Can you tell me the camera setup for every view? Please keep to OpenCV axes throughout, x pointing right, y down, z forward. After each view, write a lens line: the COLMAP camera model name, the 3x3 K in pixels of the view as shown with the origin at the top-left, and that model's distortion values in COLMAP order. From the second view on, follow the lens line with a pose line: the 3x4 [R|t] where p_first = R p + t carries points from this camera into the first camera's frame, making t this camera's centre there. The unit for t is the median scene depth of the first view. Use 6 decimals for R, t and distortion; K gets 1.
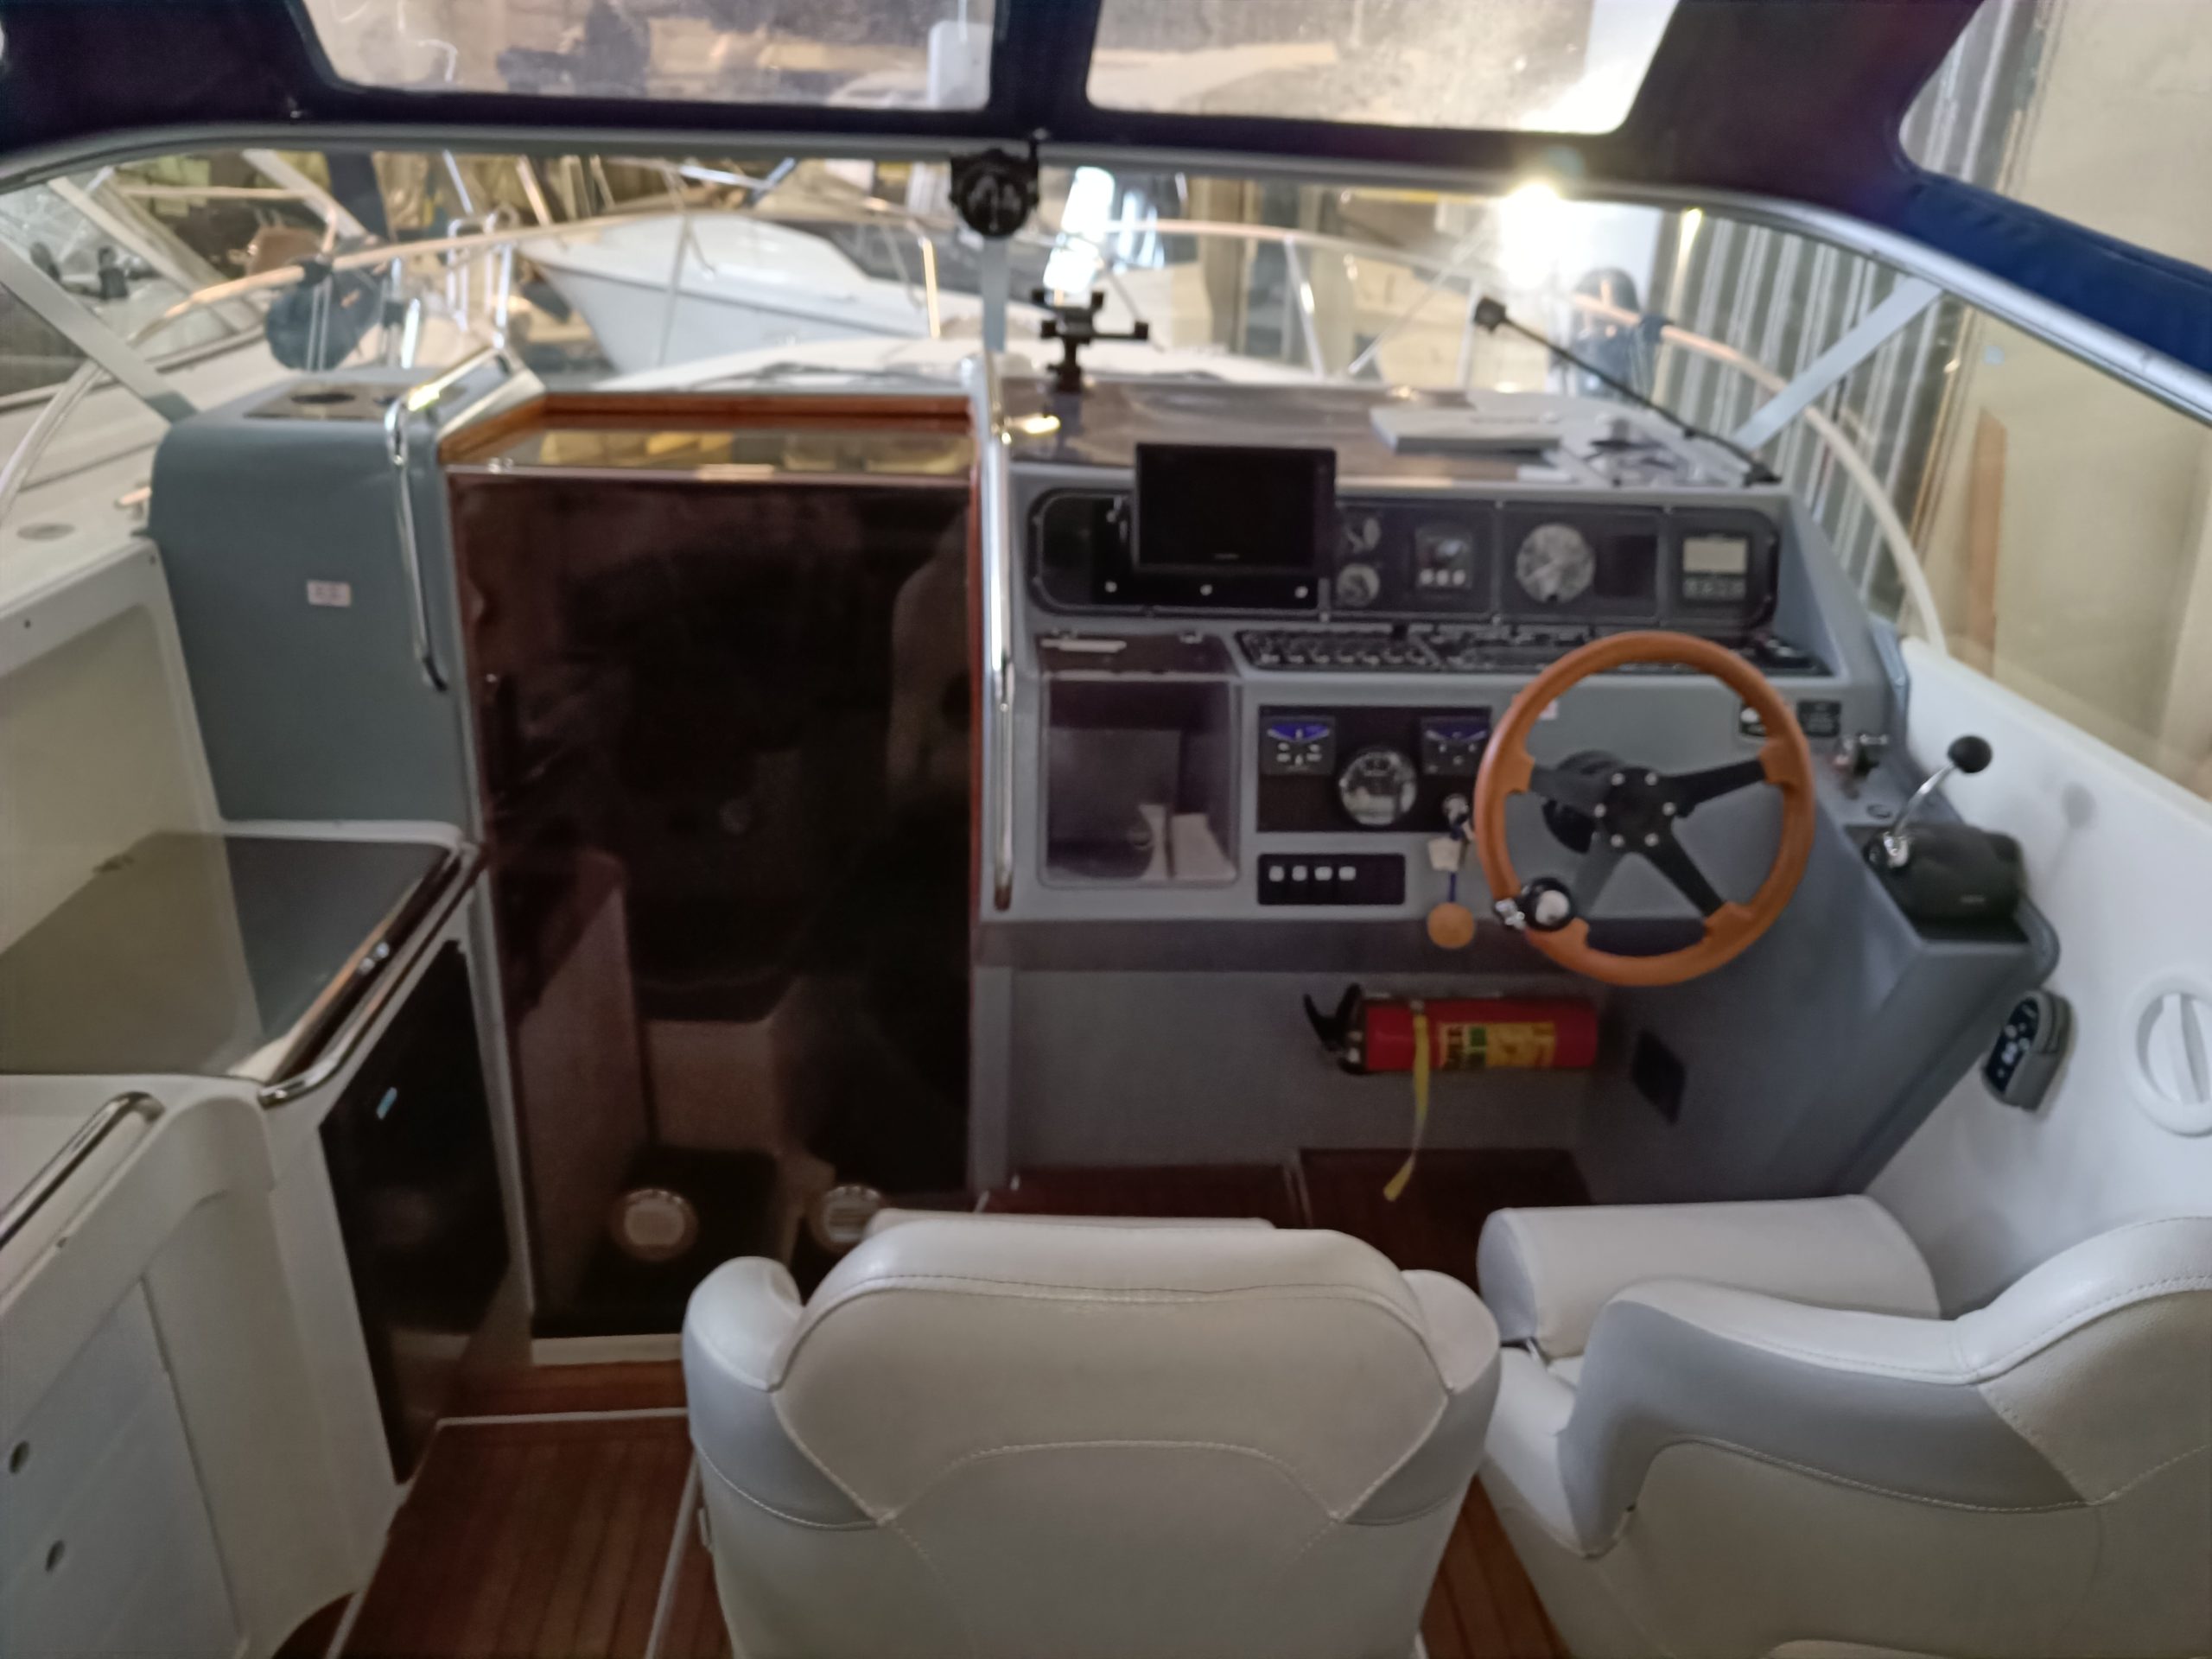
lens RADIAL K [[1556.8, 0, 1110.0], [0, 1556.8, 833.4], [0, 0, 1]] dist [0.010389, -0.018752]
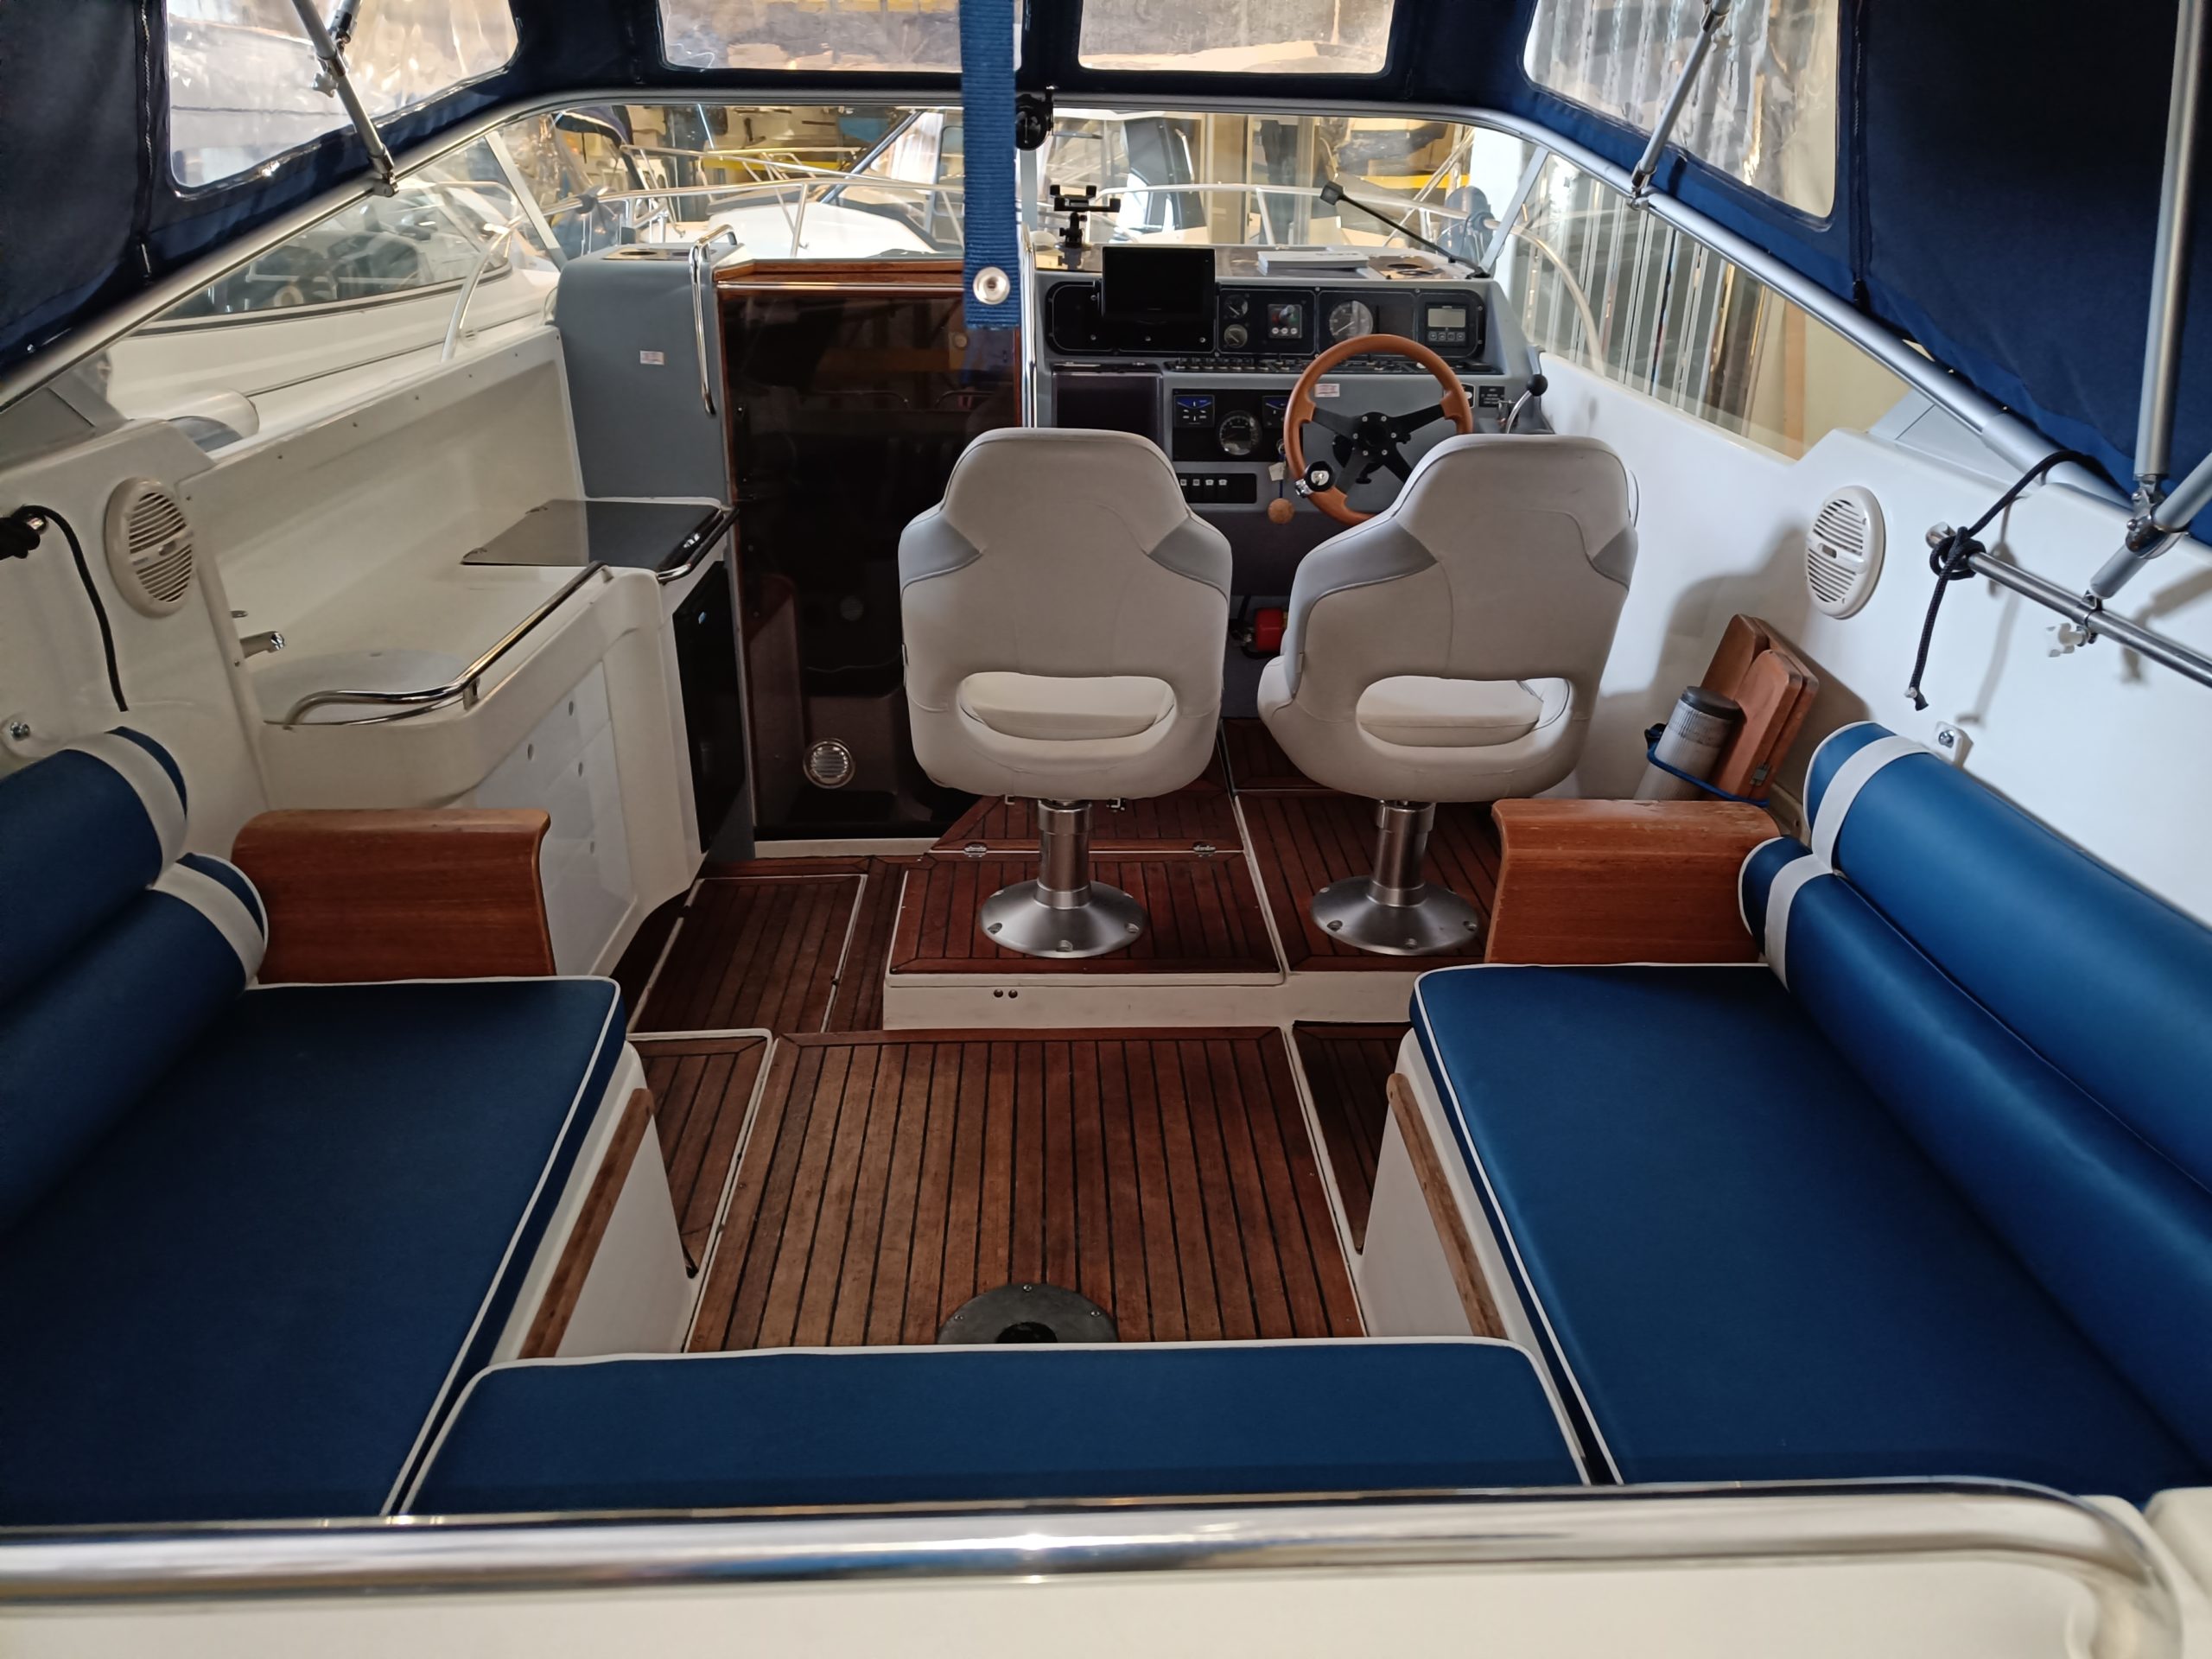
lens RADIAL K [[1556.8, 0, 1104.4], [0, 1556.8, 835.5], [0, 0, 1]] dist [0.010389, -0.018752]
pose [[0.999068, -0.011698, -0.041546, 0.080089], [0.011408, 0.999909, -0.007210, 0.420753], [0.041626, 0.006729, 0.999111, -0.764886]]
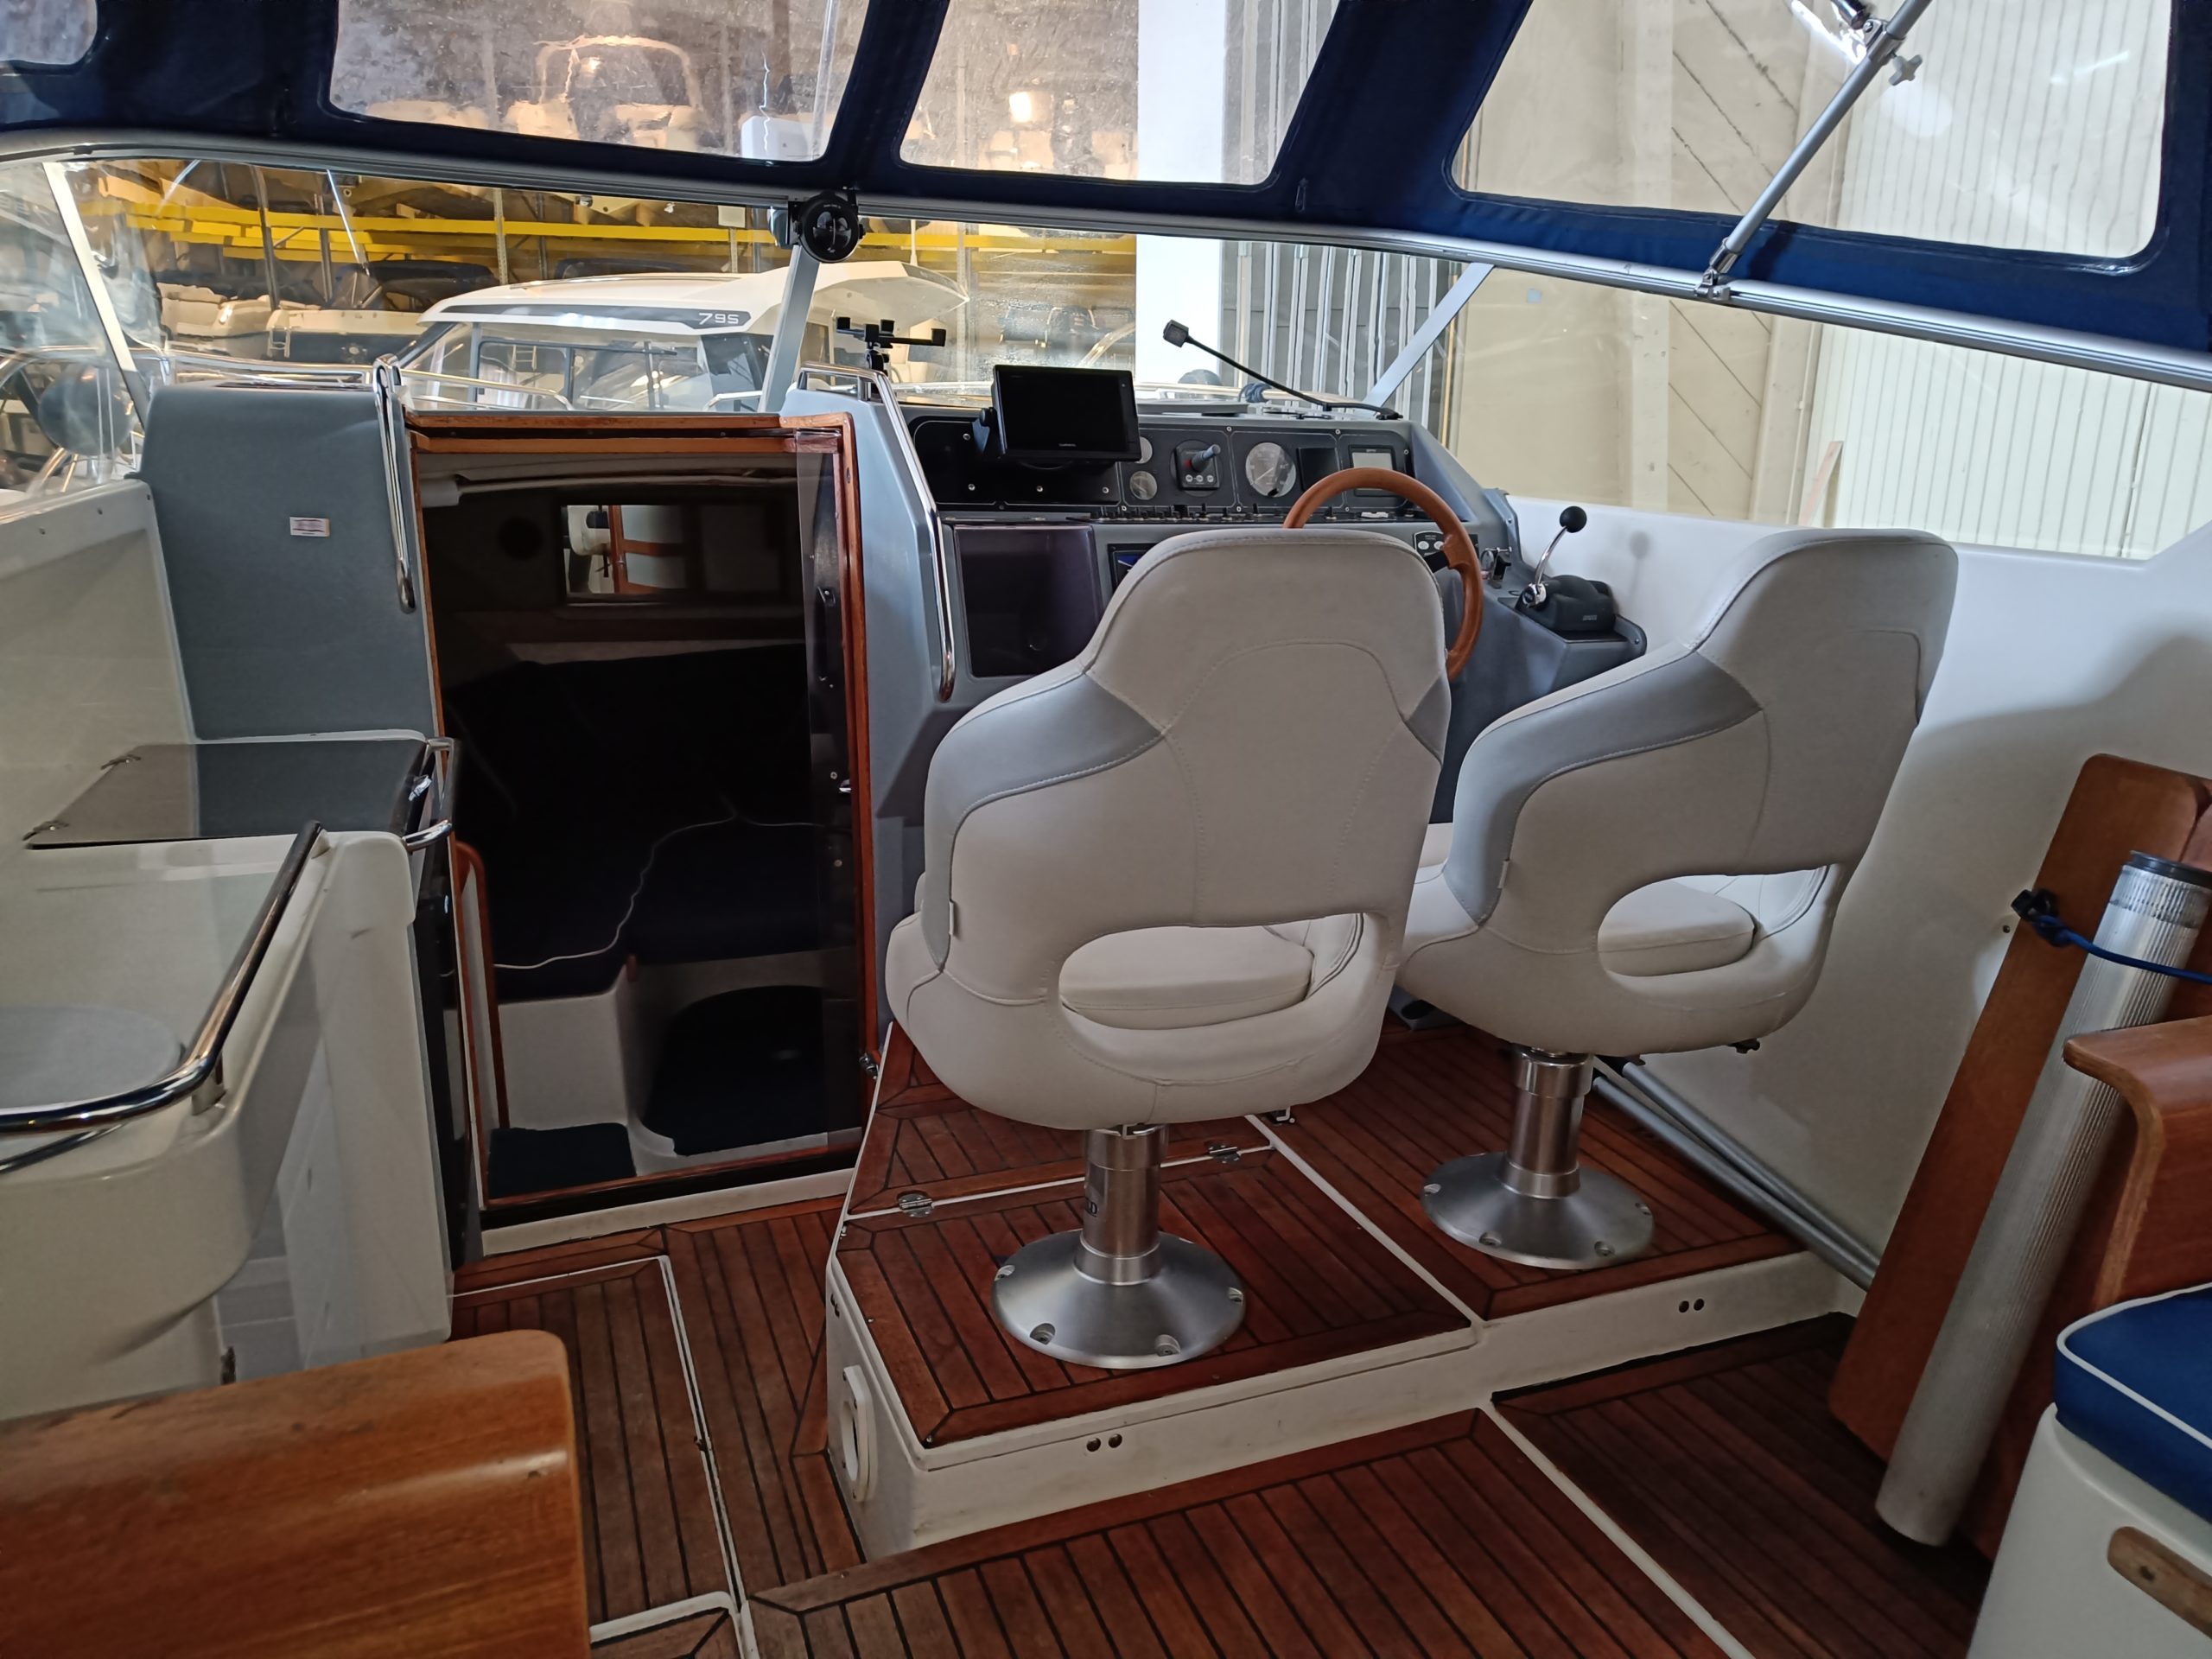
lens RADIAL K [[1556.8, 0, 1109.3], [0, 1556.8, 836.1], [0, 0, 1]] dist [0.010389, -0.018752]
pose [[0.952011, -0.099699, 0.289369, -0.303157], [0.144729, 0.979716, -0.138602, 0.335682], [-0.269681, 0.173831, 0.947130, -0.238762]]
